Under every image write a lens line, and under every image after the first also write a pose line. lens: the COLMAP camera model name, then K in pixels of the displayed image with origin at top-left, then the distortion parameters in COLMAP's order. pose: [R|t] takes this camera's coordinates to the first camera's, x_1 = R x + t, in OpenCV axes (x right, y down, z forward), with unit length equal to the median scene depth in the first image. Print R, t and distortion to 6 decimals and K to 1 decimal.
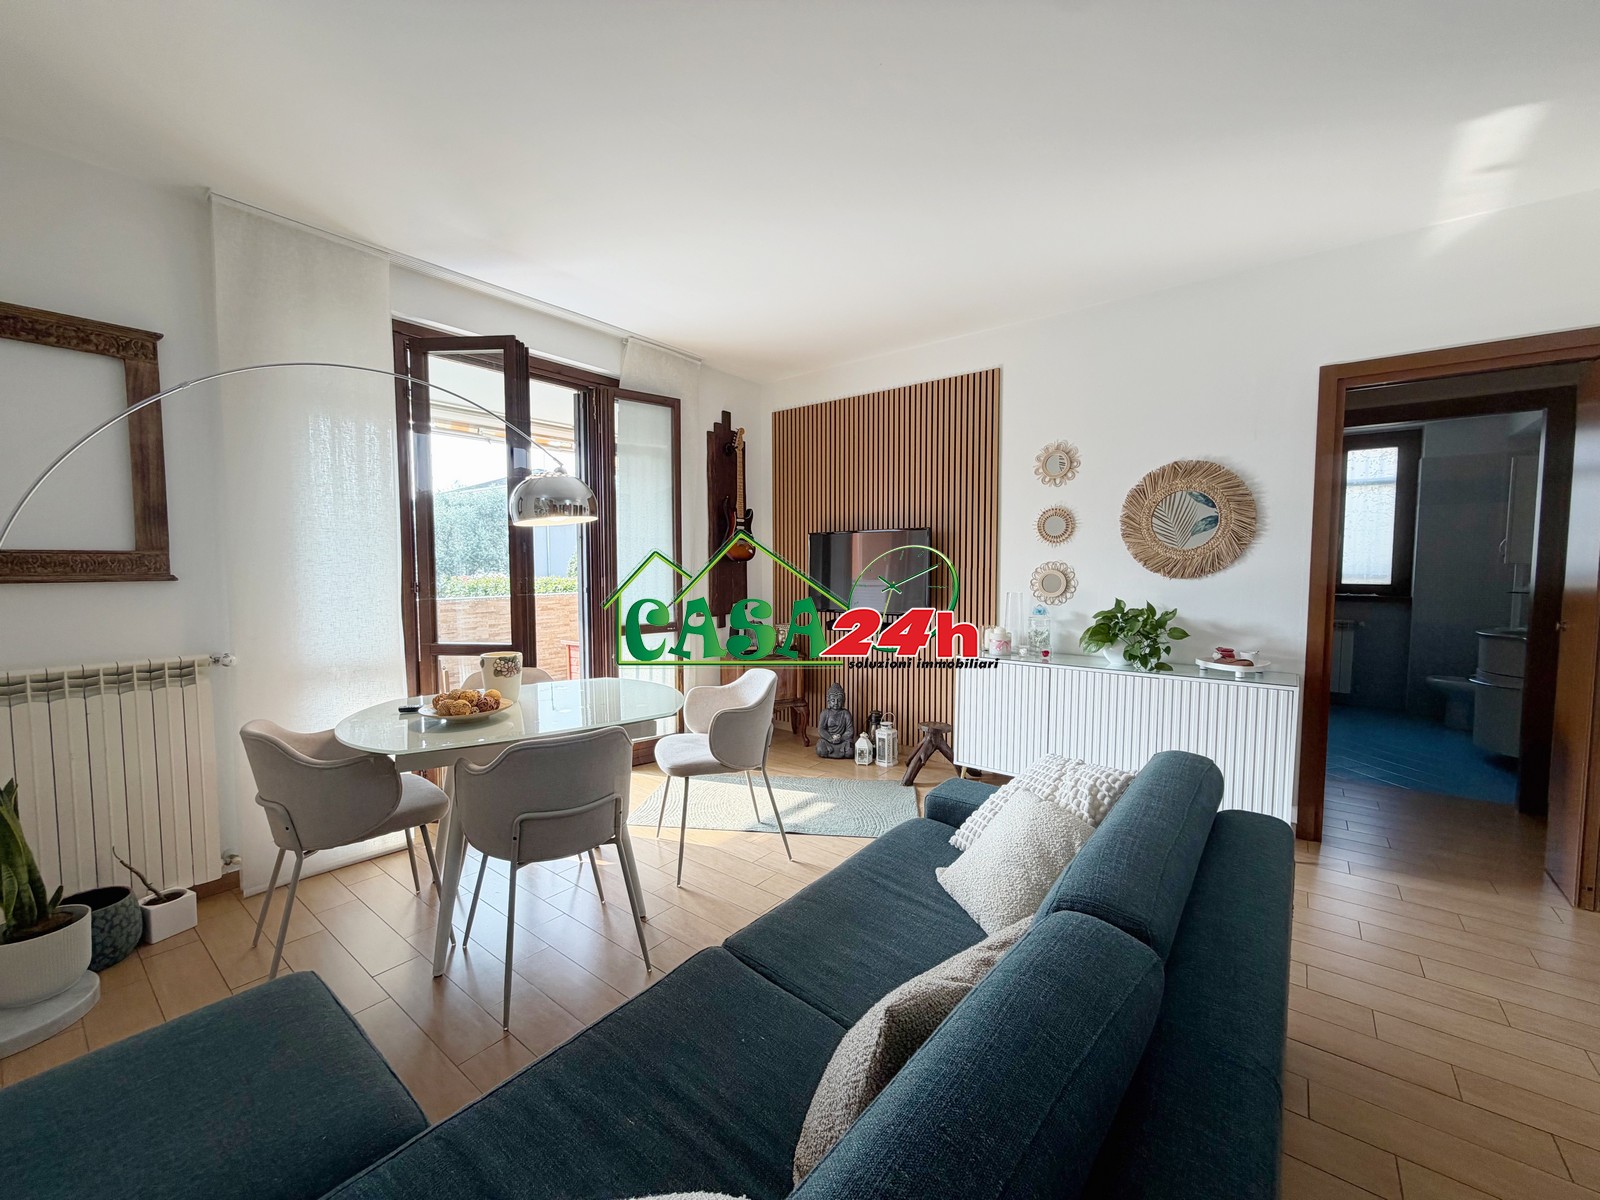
lens RADIAL K [[638.7, 0, 800.0], [0, 638.7, 600.0], [0, 0, 1]] dist [0.001575, -0.000168]
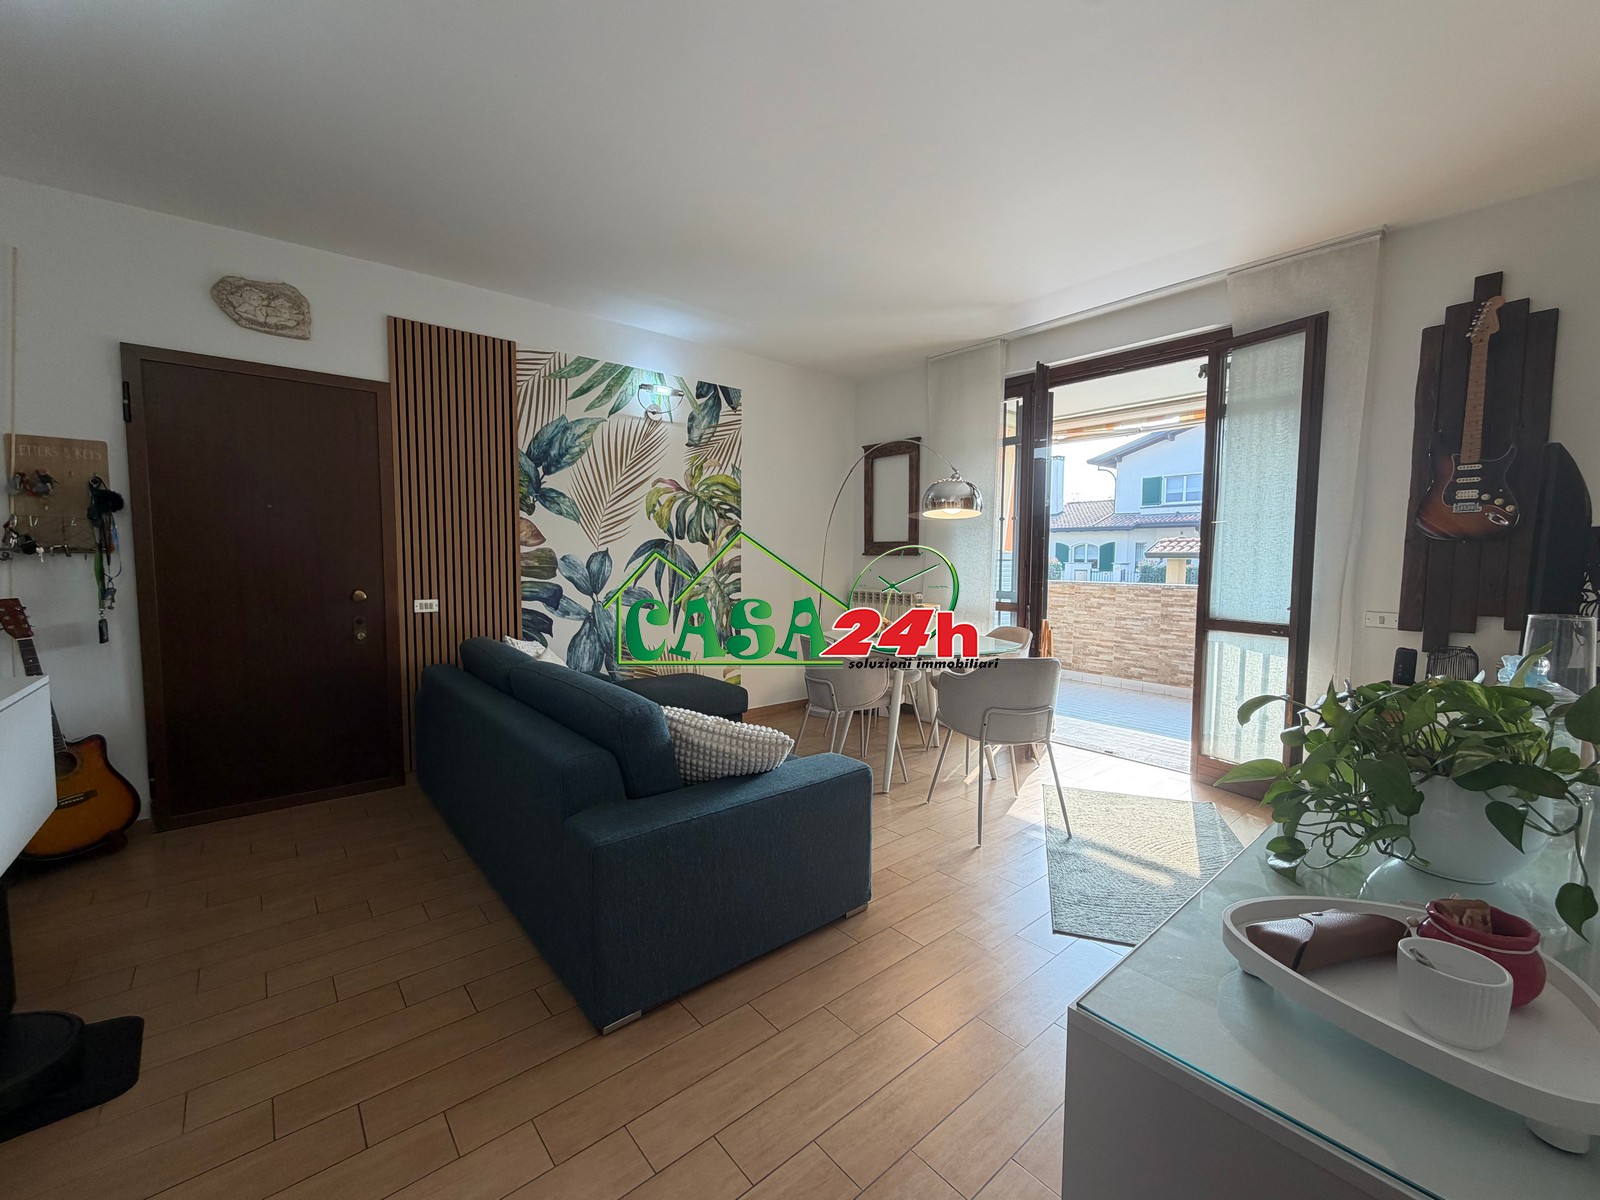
lens RADIAL K [[657.5, 0, 800.0], [0, 657.5, 600.0], [0, 0, 1]] dist [0.008171, 0.000154]
pose [[-0.207451, 0.065158, -0.976073, 0.858792], [-0.064026, 0.994736, 0.080012, -0.024306], [0.976148, 0.079093, -0.202187, 0.779852]]
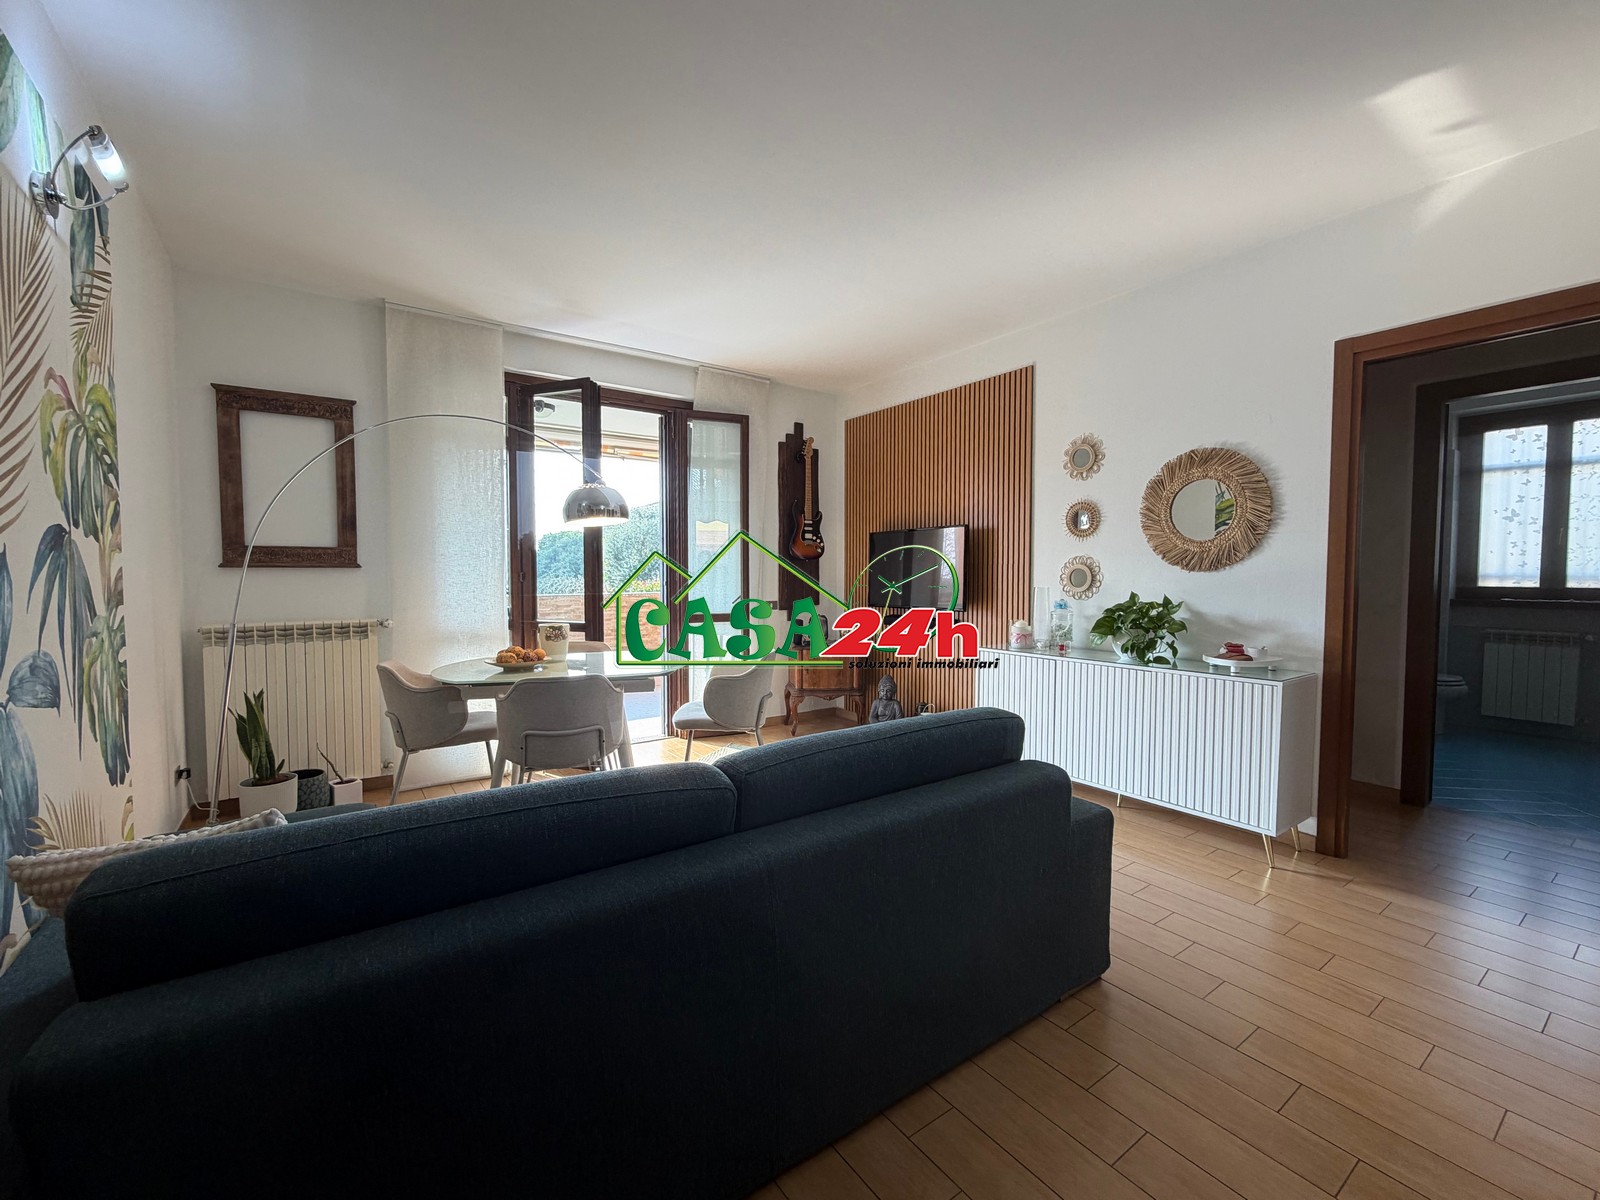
lens RADIAL K [[670.4, 0, 800.0], [0, 670.4, 600.0], [0, 0, 1]] dist [0.001978, 0.000001]
pose [[0.958525, 0.013196, -0.284702, 0.309730], [-0.018028, 0.999734, -0.014358, 0.034573], [0.284437, 0.018895, 0.958509, -0.132364]]
